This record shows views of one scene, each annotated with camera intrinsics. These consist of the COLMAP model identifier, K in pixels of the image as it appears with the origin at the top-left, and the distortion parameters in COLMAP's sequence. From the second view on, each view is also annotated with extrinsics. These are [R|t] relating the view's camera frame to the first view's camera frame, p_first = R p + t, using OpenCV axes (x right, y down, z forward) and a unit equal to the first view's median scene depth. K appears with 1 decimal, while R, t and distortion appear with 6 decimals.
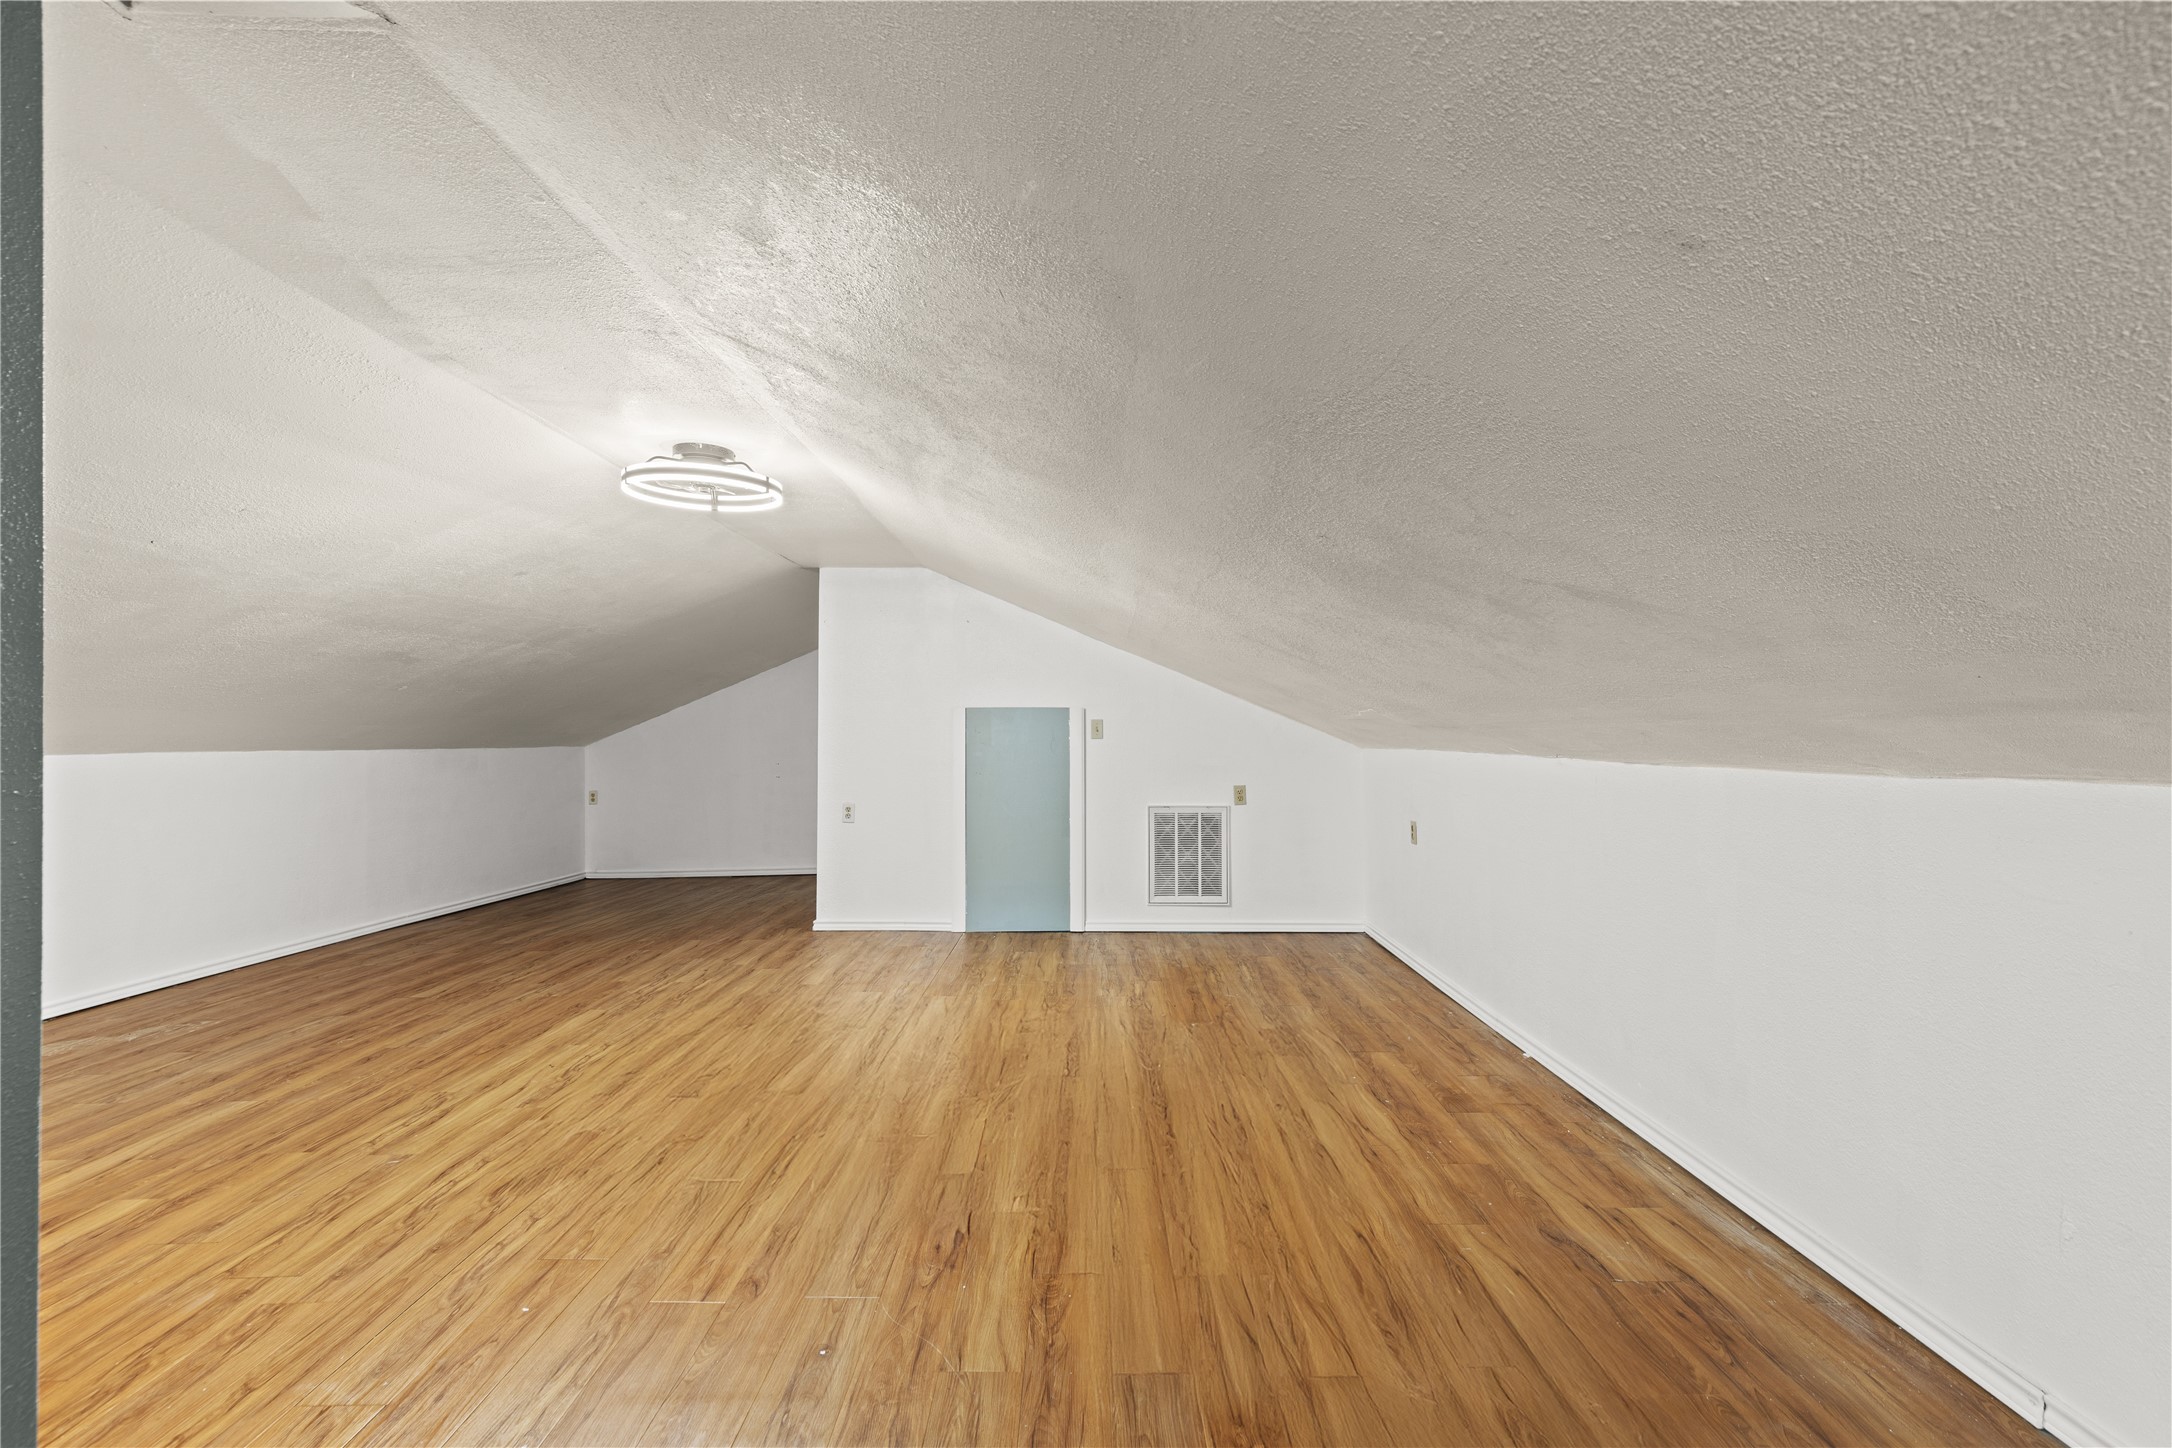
lens RADIAL K [[972.3, 0, 1086.0], [0, 972.3, 724.0], [0, 0, 1]] dist [0.000303, 0.000174]
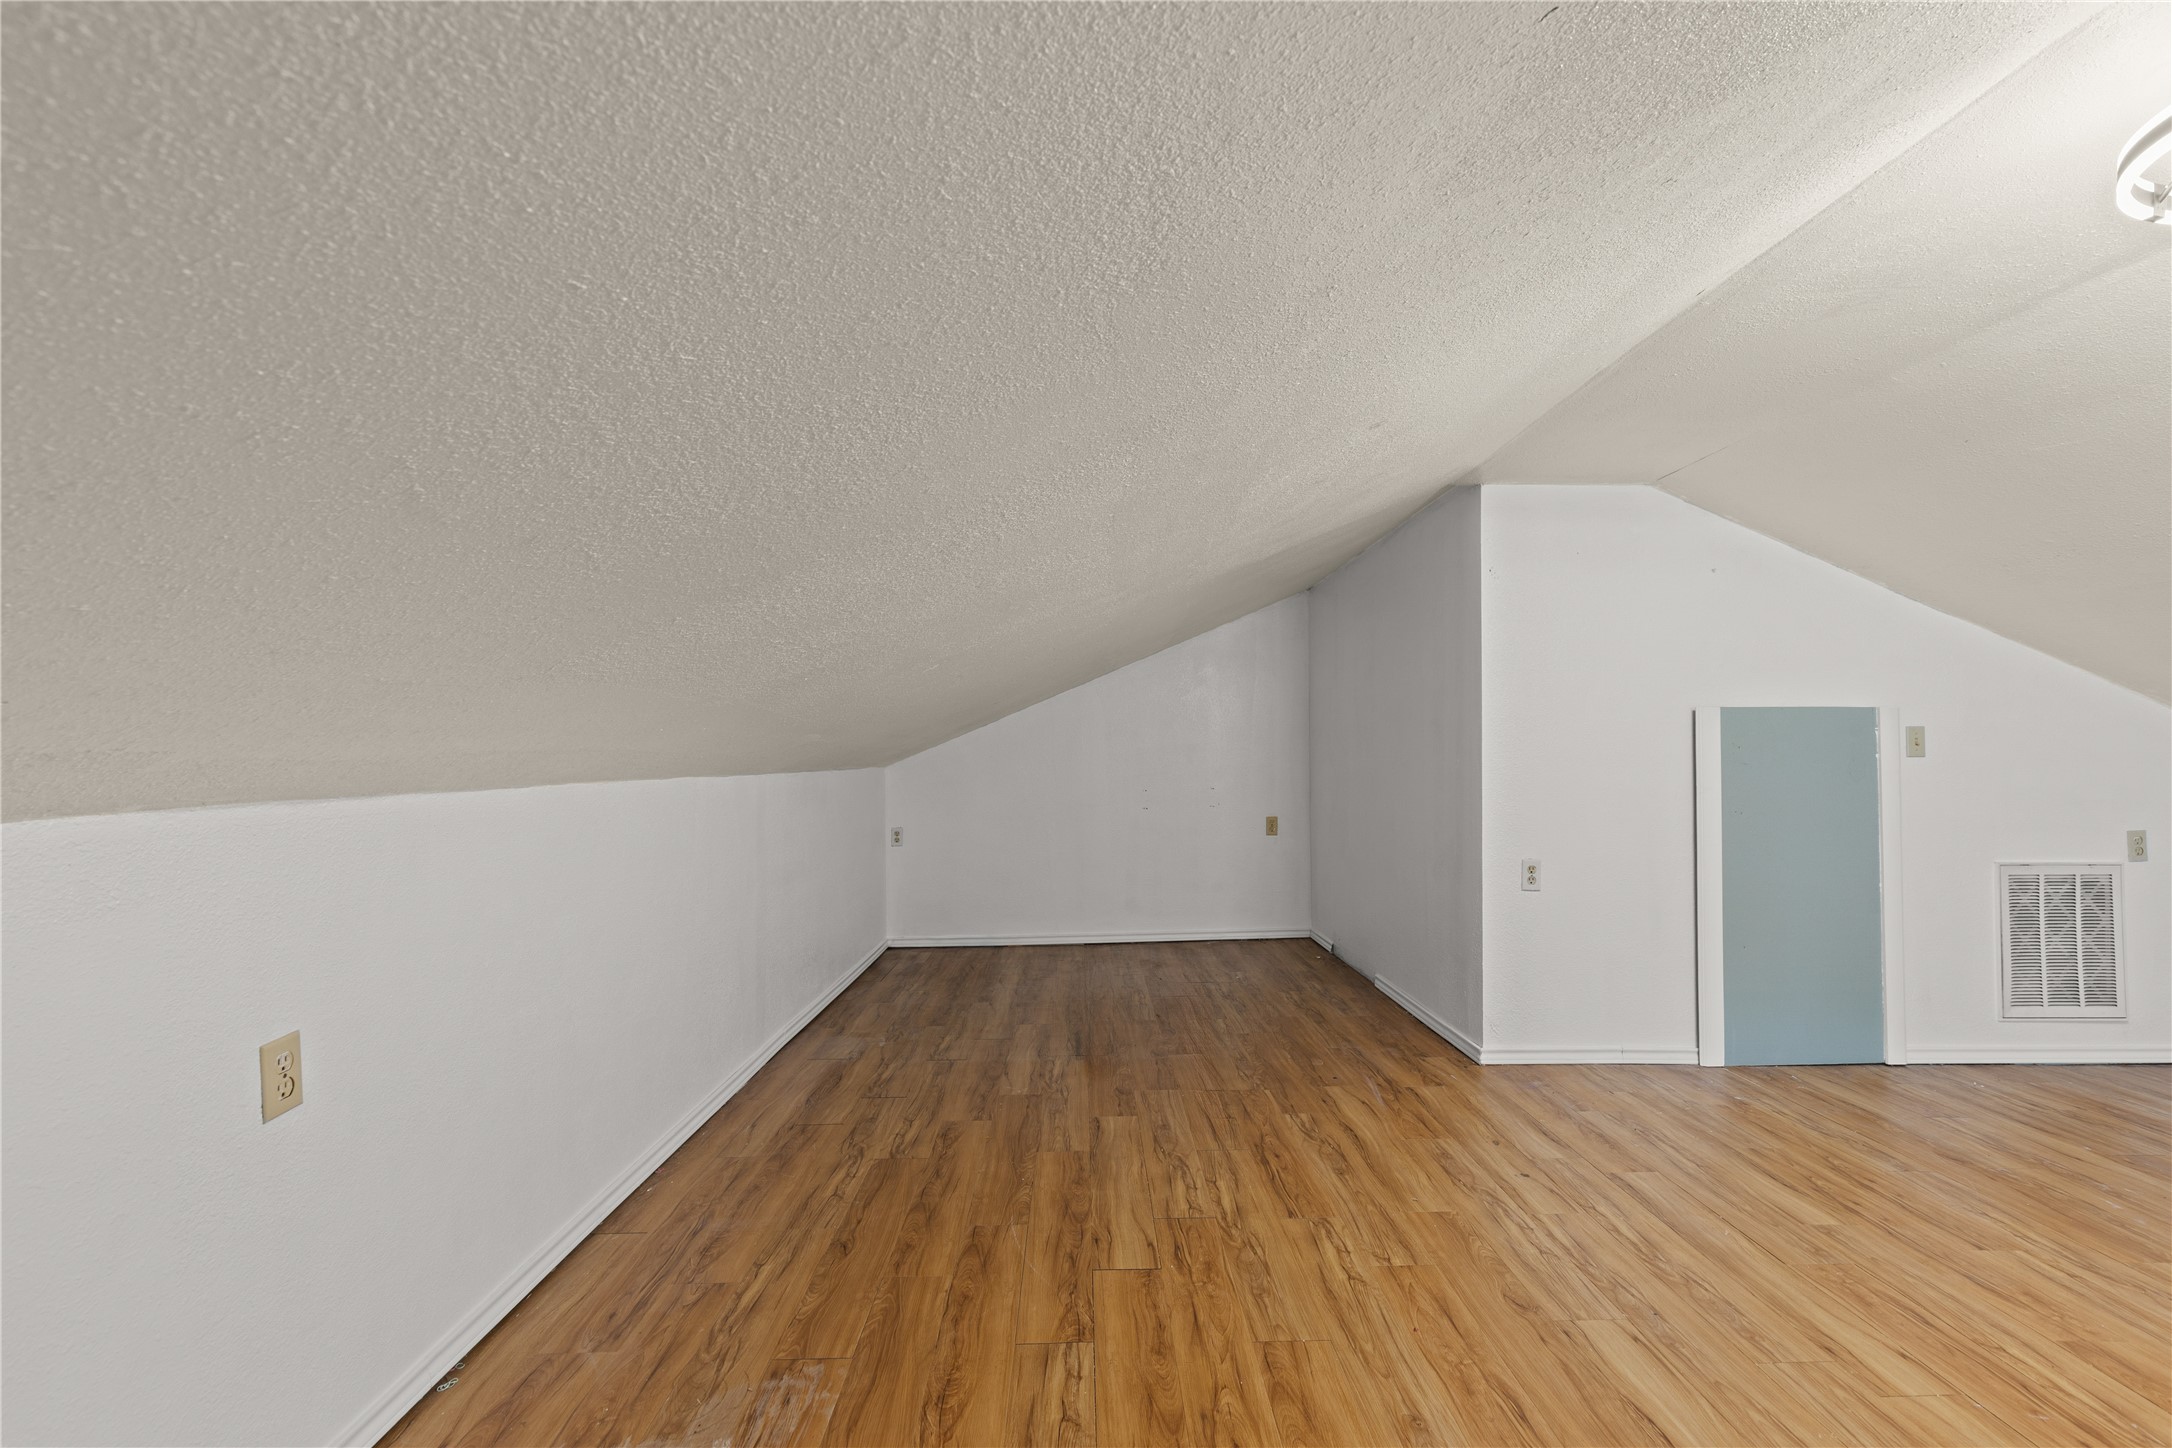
lens RADIAL K [[987.8, 0, 1086.0], [0, 987.8, 724.0], [0, 0, 1]] dist [0.000500, -0.000147]
pose [[0.999759, 0.002550, 0.021807, -0.543921], [-0.002136, 0.999817, -0.018986, 0.007113], [-0.021852, 0.018935, 0.999582, 0.369249]]
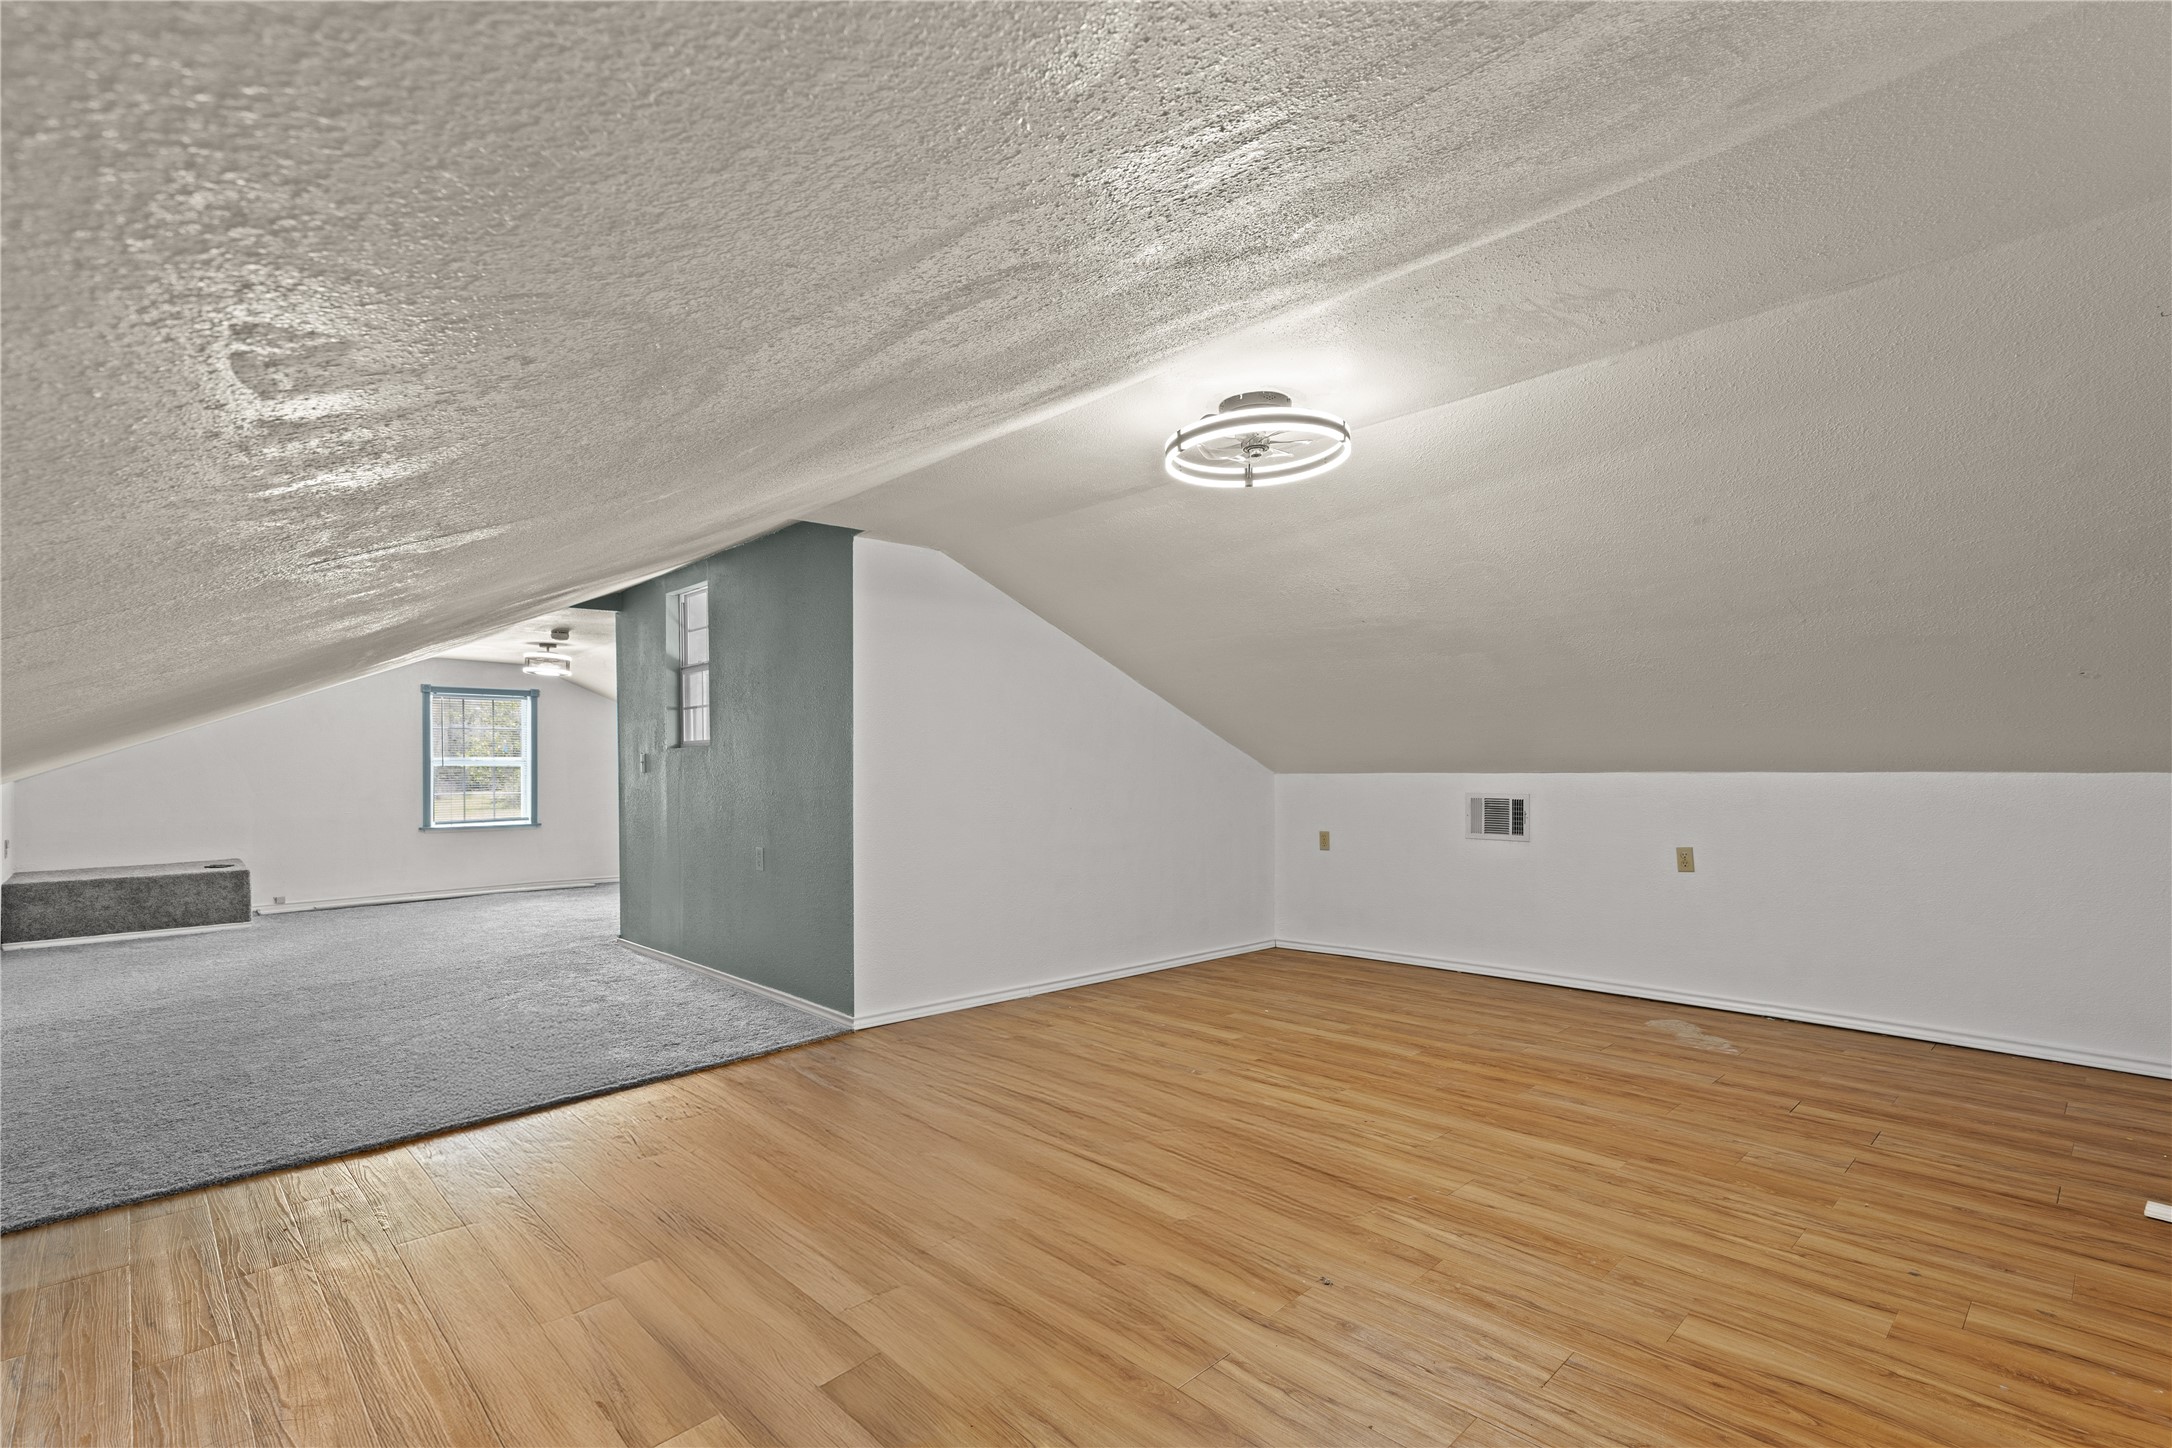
lens RADIAL K [[1033.3, 0, 1086.0], [0, 1033.3, 724.0], [0, 0, 1]] dist [-0.000957, -0.000092]
pose [[-0.723896, -0.012406, -0.689797, 0.185223], [0.016045, 0.999265, -0.034811, 0.006265], [0.689722, -0.036267, -0.723165, 0.910456]]
